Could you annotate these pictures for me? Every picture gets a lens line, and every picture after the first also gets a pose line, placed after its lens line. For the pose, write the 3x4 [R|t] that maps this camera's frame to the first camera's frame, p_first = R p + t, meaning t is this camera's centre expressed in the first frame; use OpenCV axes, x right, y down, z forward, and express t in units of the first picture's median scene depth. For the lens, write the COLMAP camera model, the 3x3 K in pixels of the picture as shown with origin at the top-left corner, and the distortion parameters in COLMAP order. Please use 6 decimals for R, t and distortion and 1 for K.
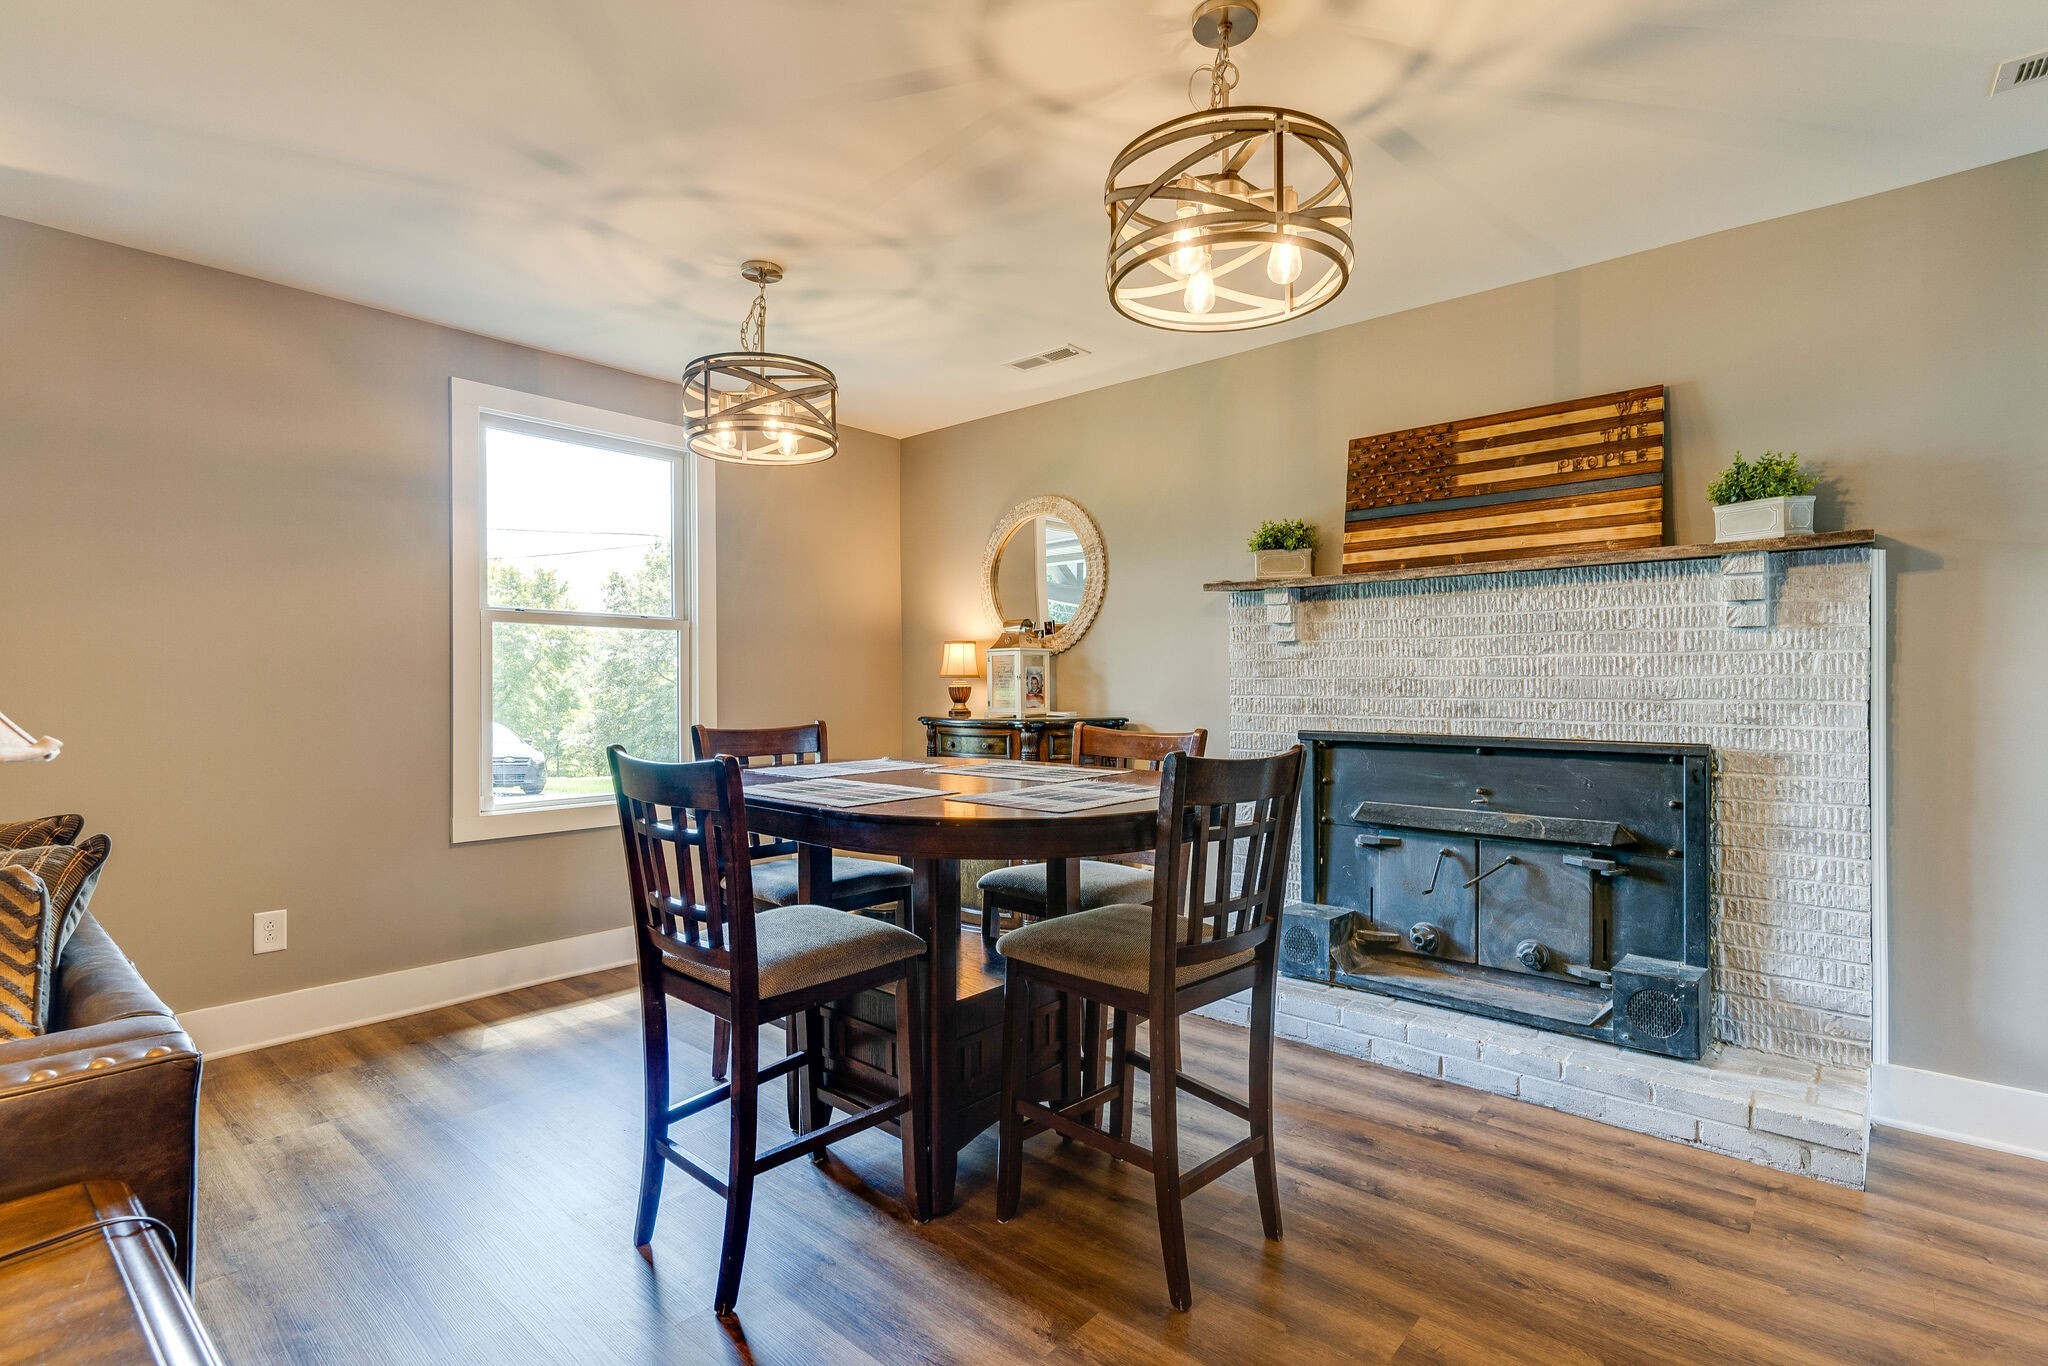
lens RADIAL K [[971.0, 0, 1024.0], [0, 971.0, 683.0], [0, 0, 1]] dist [0.002006, -0.000390]
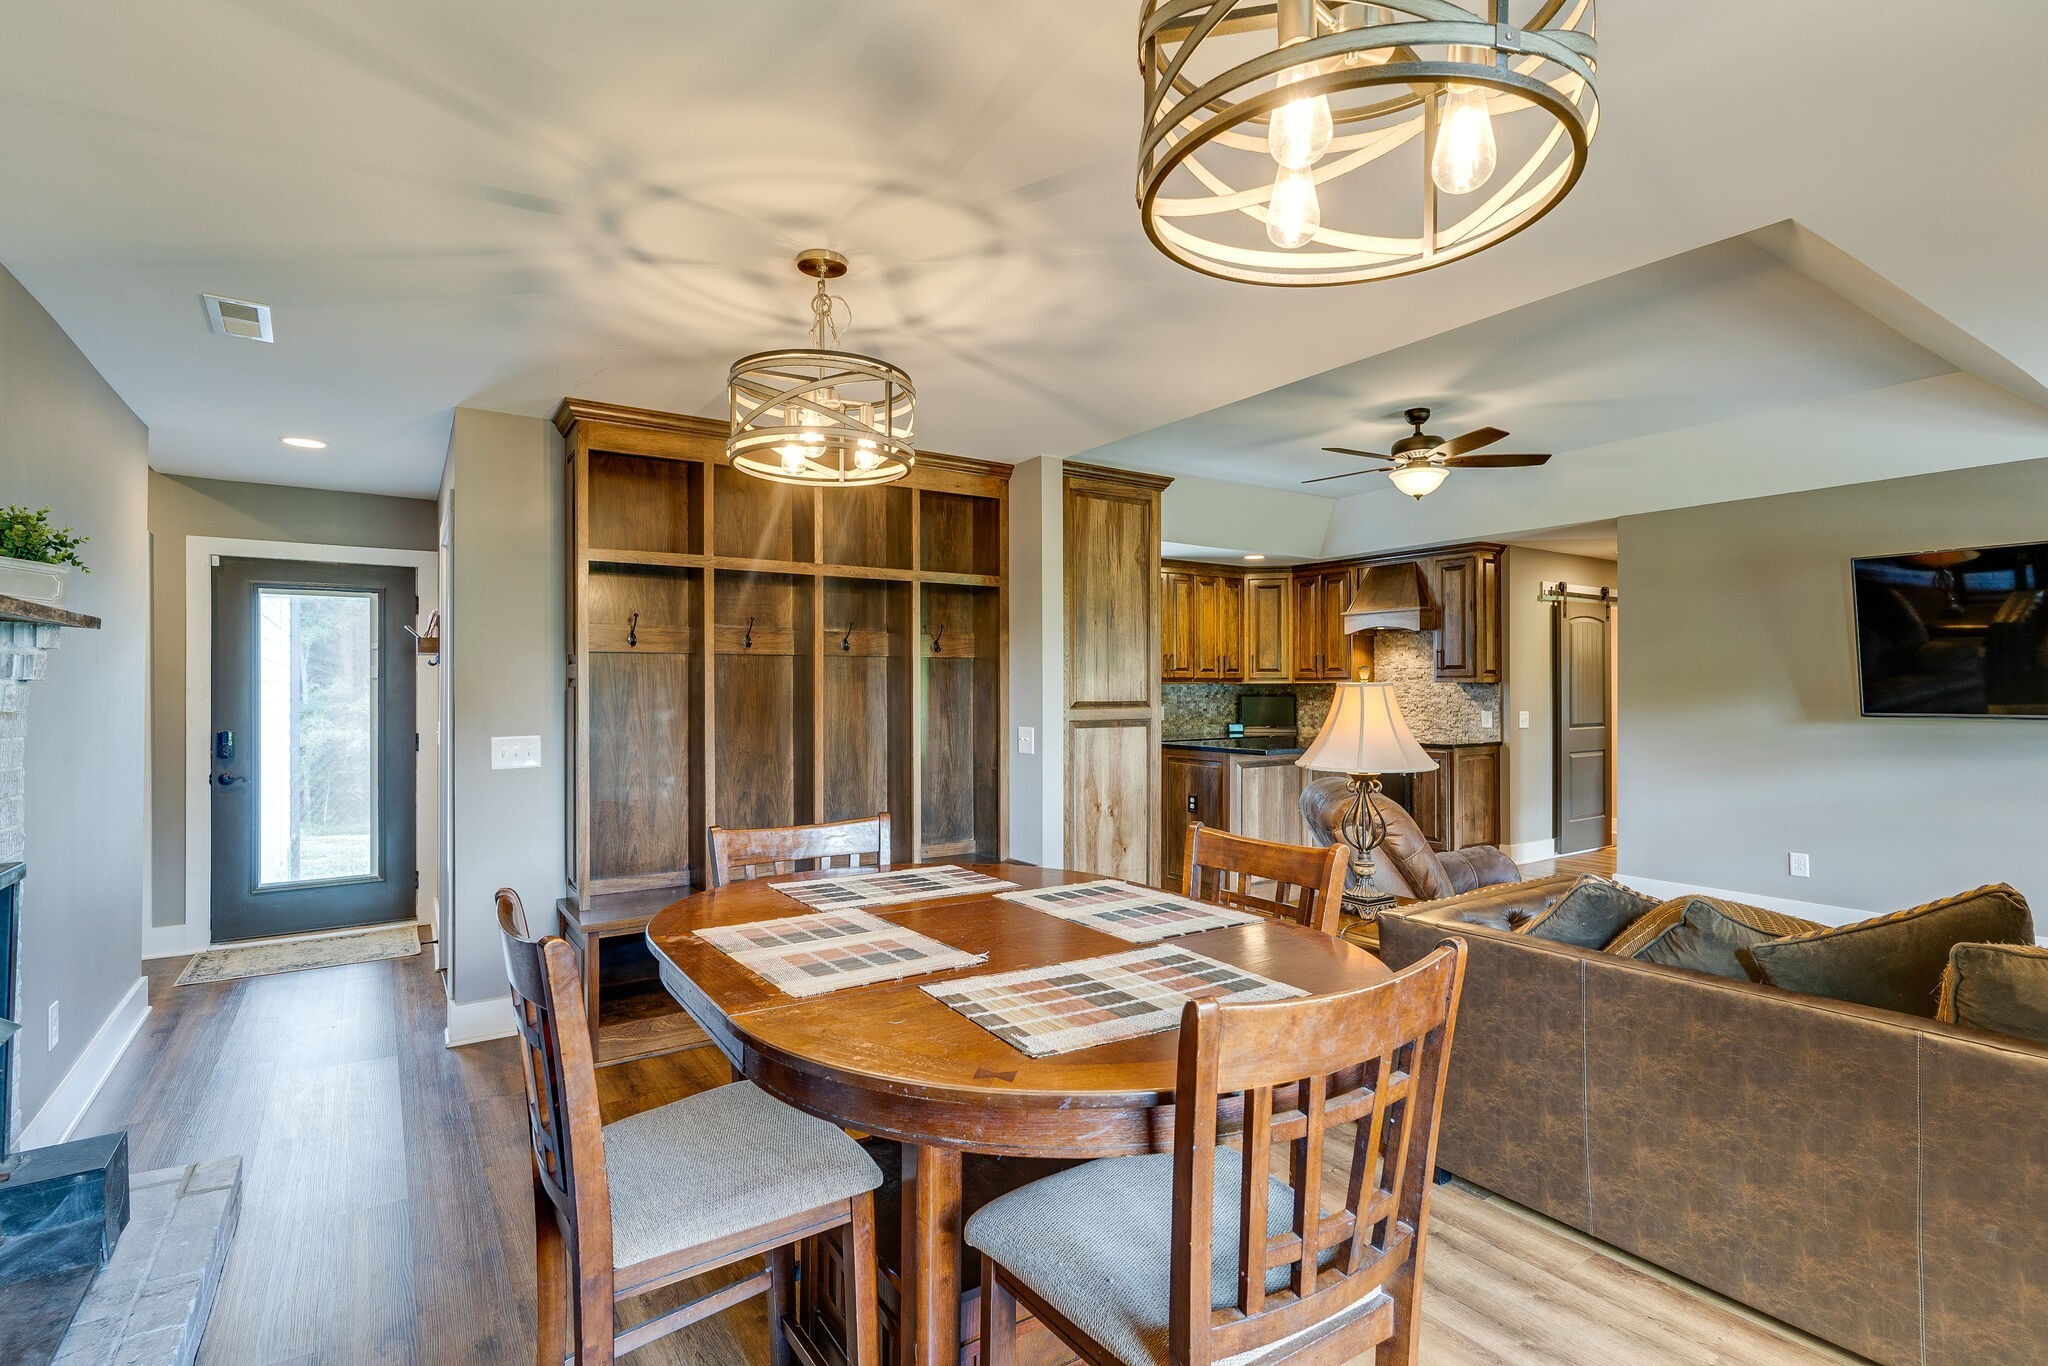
lens RADIAL K [[971.0, 0, 1024.0], [0, 971.0, 683.0], [0, 0, 1]] dist [0.002006, -0.000390]
pose [[-0.966606, 0.004199, 0.256233, -0.235468], [0.002208, 0.999965, -0.008056, -0.061696], [-0.256258, -0.007221, -0.966581, 1.321215]]
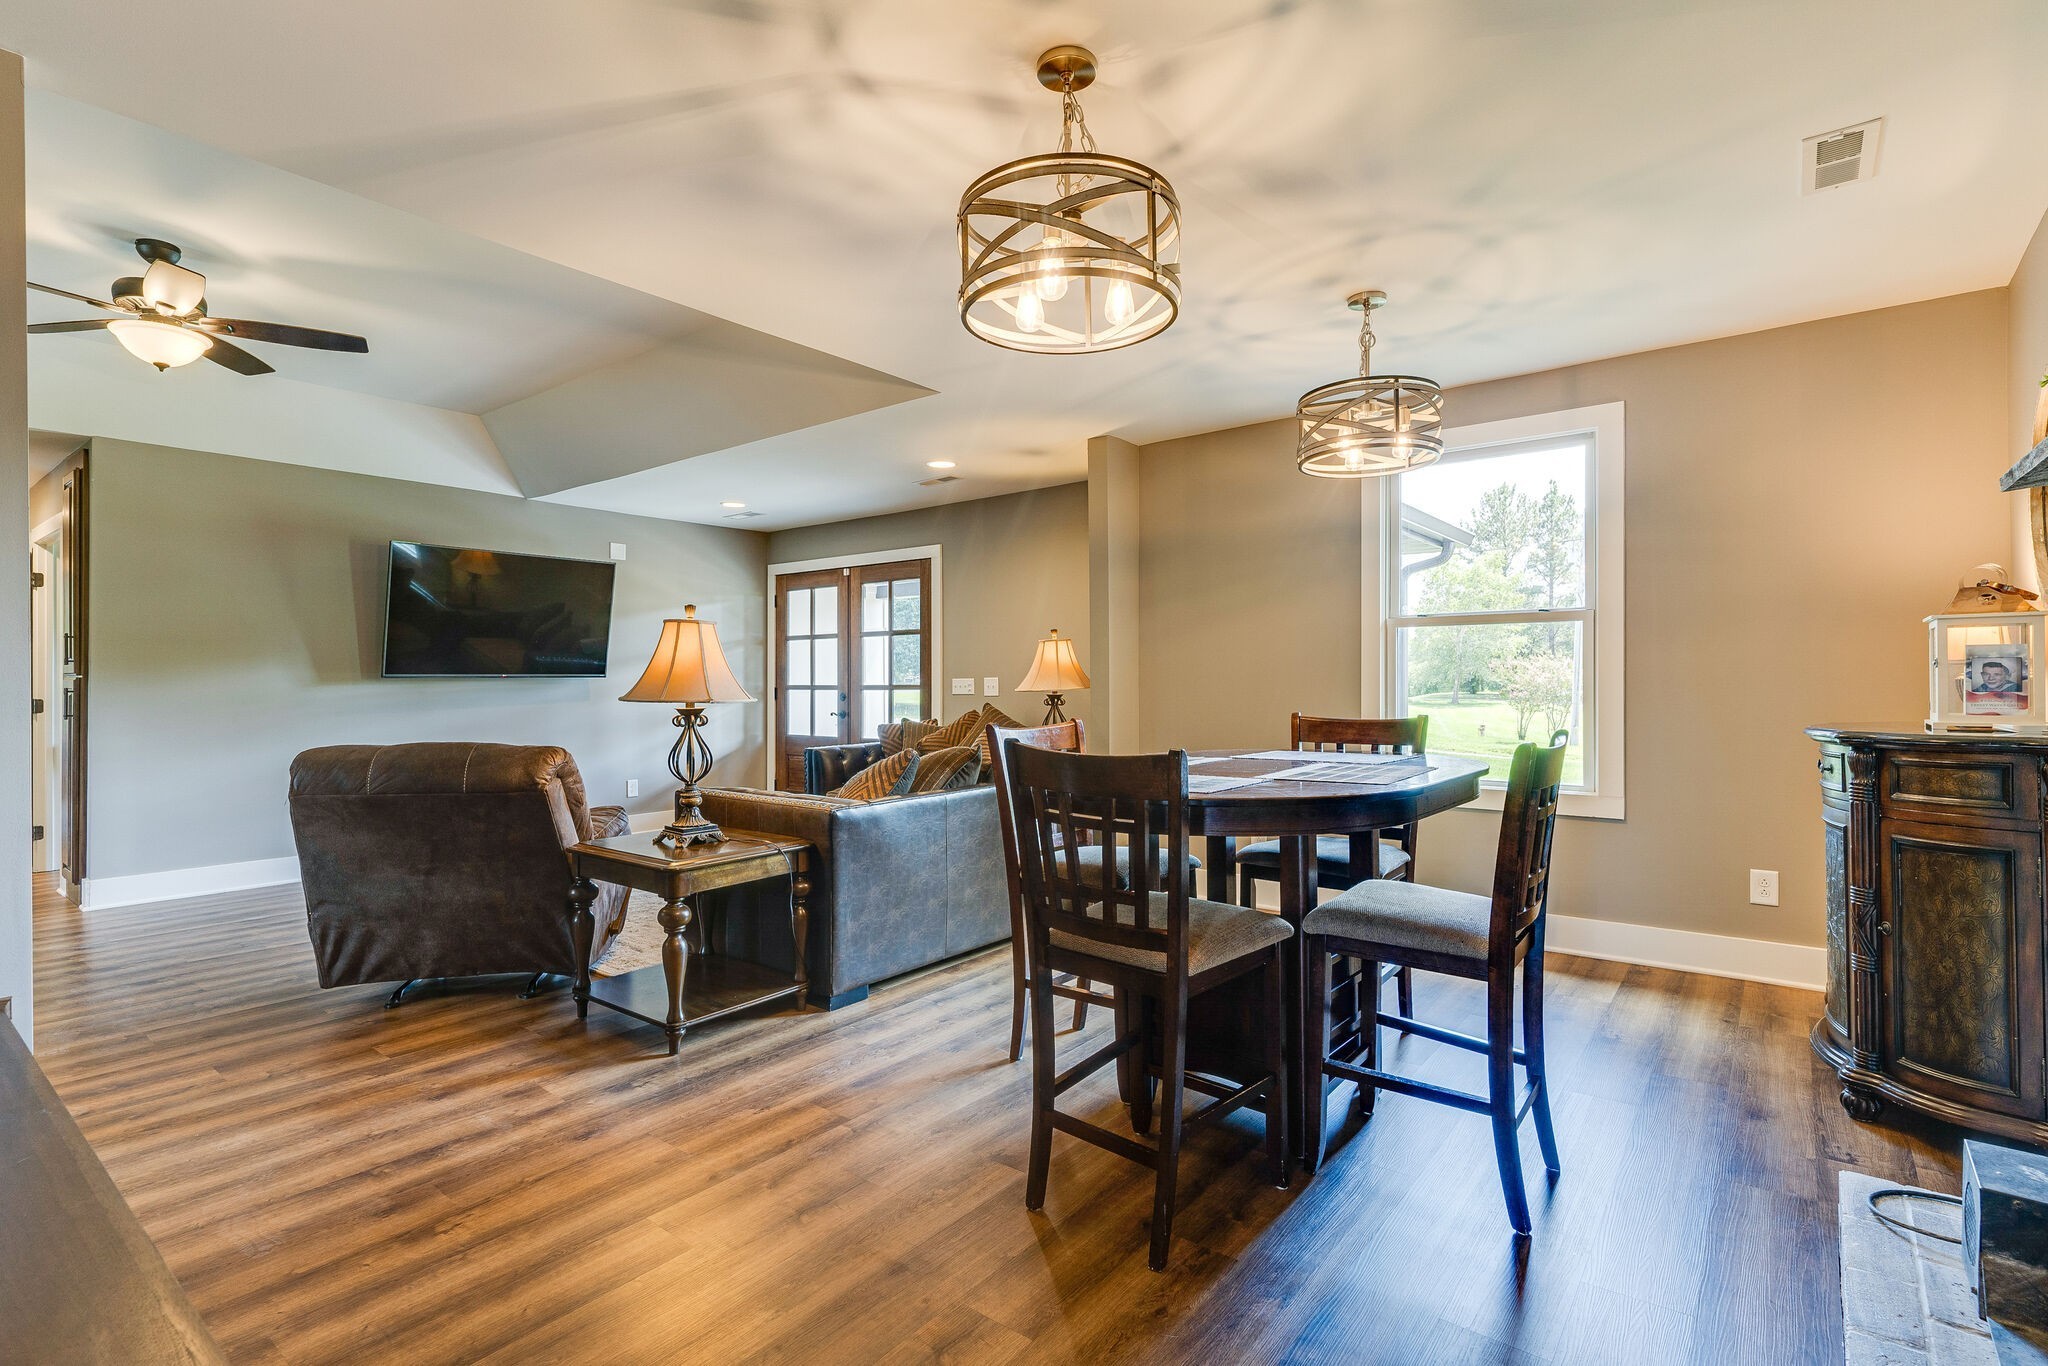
lens RADIAL K [[971.0, 0, 1024.0], [0, 971.0, 683.0], [0, 0, 1]] dist [0.002006, -0.000390]
pose [[0.050386, 0.002585, -0.998726, 0.772729], [0.008142, 0.999962, 0.002999, -0.000678], [0.998697, -0.008283, 0.050363, 0.537651]]
